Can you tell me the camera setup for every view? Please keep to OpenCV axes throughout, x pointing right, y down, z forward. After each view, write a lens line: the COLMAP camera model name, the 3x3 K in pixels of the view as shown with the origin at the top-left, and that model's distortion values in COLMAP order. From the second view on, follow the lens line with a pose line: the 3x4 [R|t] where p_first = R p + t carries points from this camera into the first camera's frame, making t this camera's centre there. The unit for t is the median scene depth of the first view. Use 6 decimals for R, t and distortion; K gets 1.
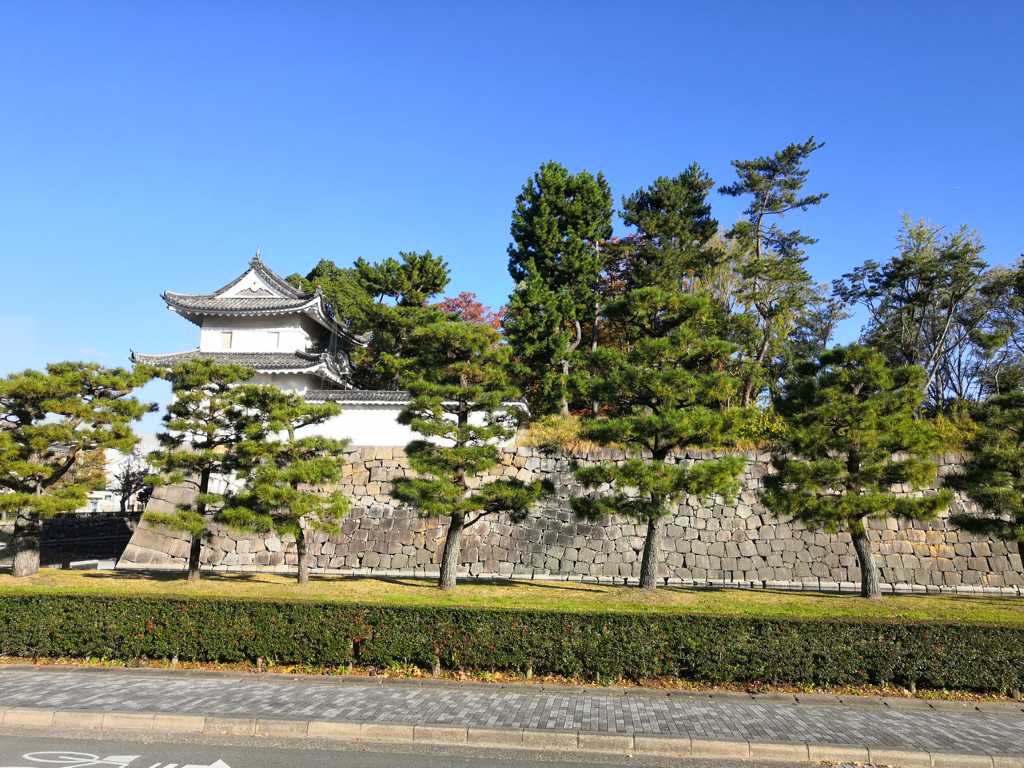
lens RADIAL K [[791.1, 0, 510.0], [0, 791.1, 378.3], [0, 0, 1]] dist [-0.012870, 0.047231]
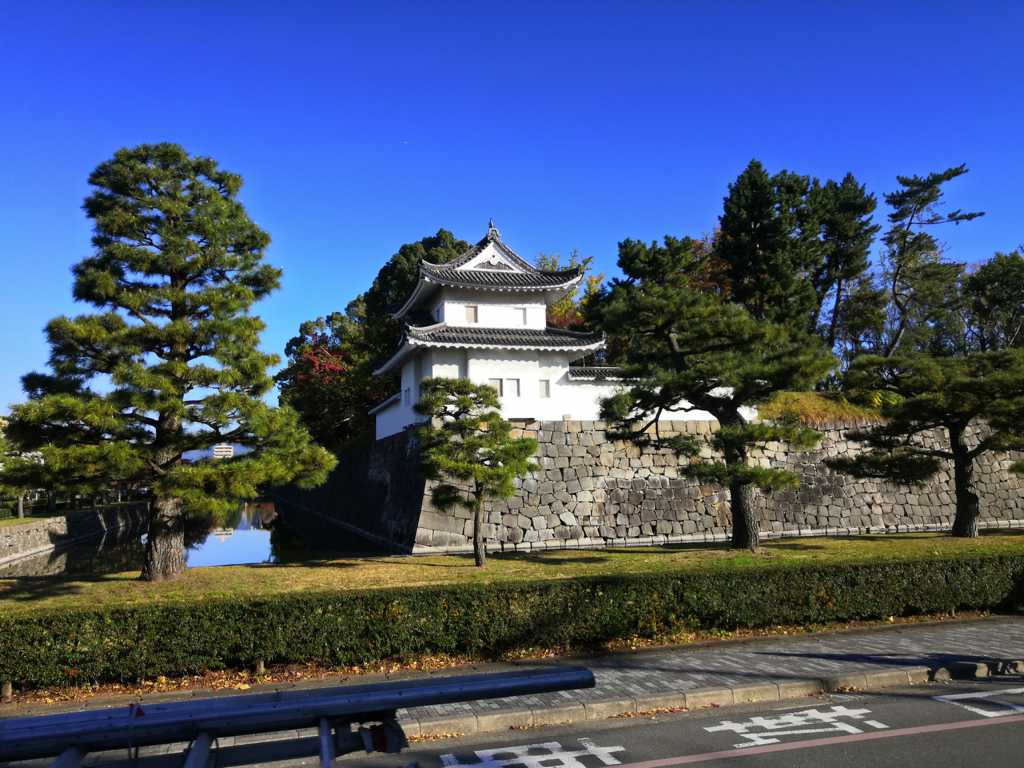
lens RADIAL K [[788.3, 0, 560.1], [0, 788.3, 384.2], [0, 0, 1]] dist [-0.055811, 0.104497]
pose [[0.937819, 0.001156, 0.347123, -1.557124], [-0.013433, 0.999366, 0.032962, 0.009840], [-0.346865, -0.035575, 0.937240, 0.146677]]
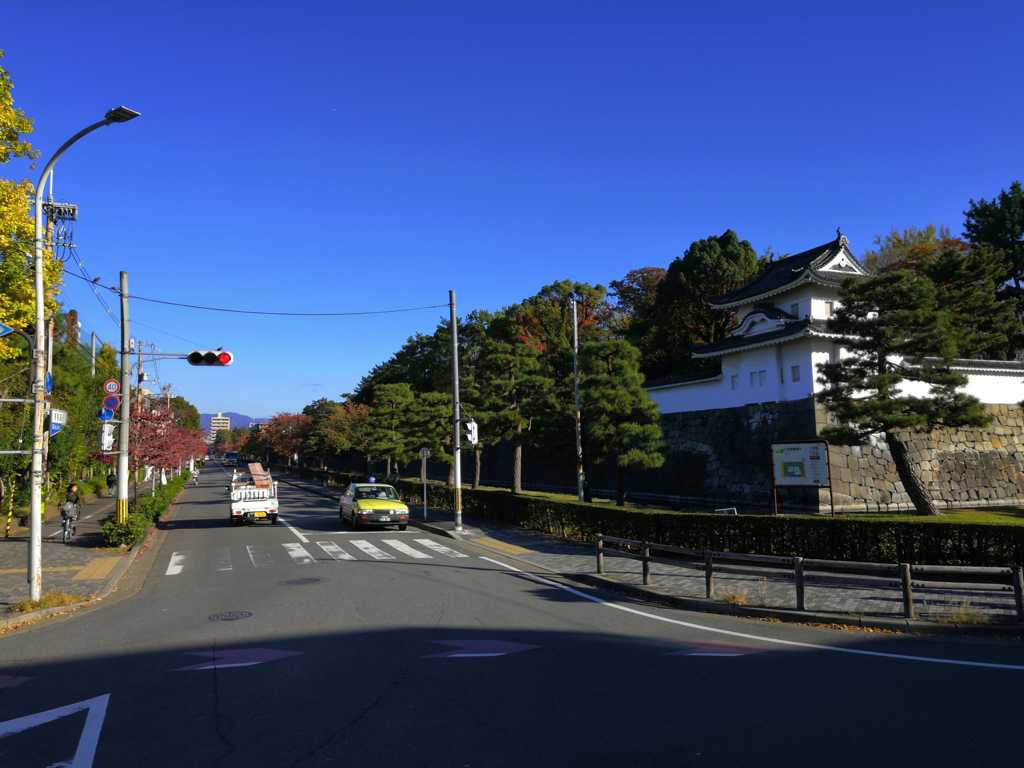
lens RADIAL K [[790.3, 0, 511.6], [0, 790.3, 370.3], [0, 0, 1]] dist [0.025314, -0.007551]
pose [[0.909302, 0.016174, 0.415823, -3.230522], [-0.038390, 0.998244, 0.045122, 0.012959], [-0.414362, -0.056992, 0.908326, 0.382473]]
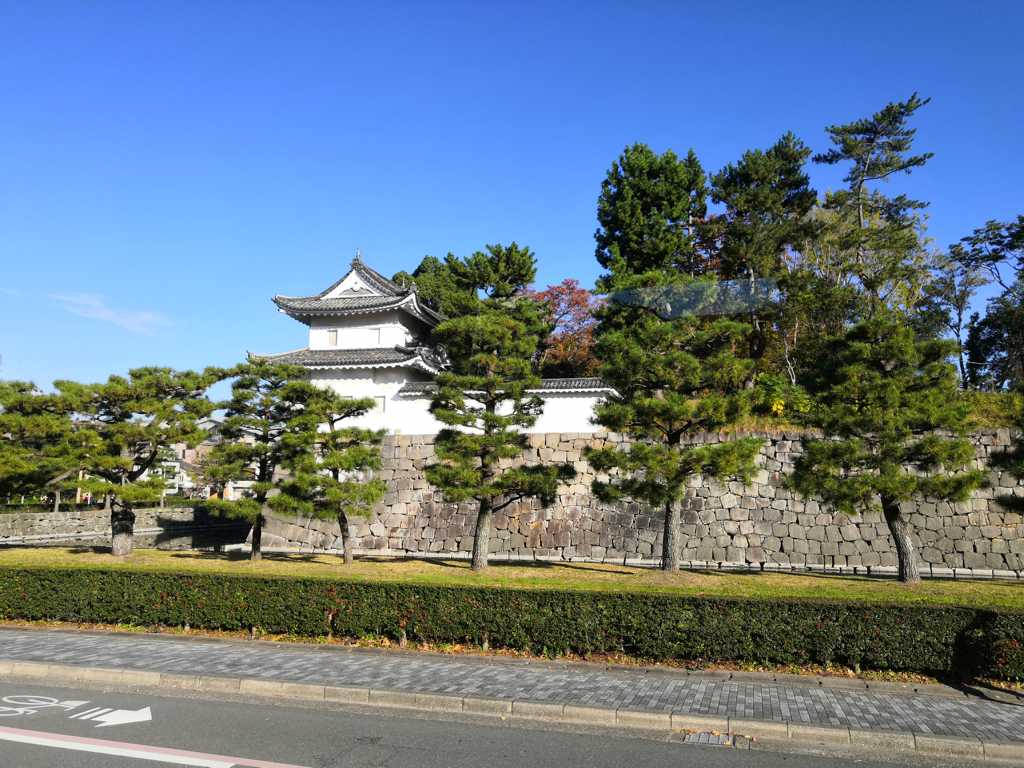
lens RADIAL K [[791.1, 0, 510.0], [0, 791.1, 378.3], [0, 0, 1]] dist [-0.012870, 0.047231]
pose [[0.984652, -0.034517, -0.171085, 0.146658], [0.037505, 0.999195, 0.014263, -0.001308], [0.170455, -0.020460, 0.985153, -0.022696]]
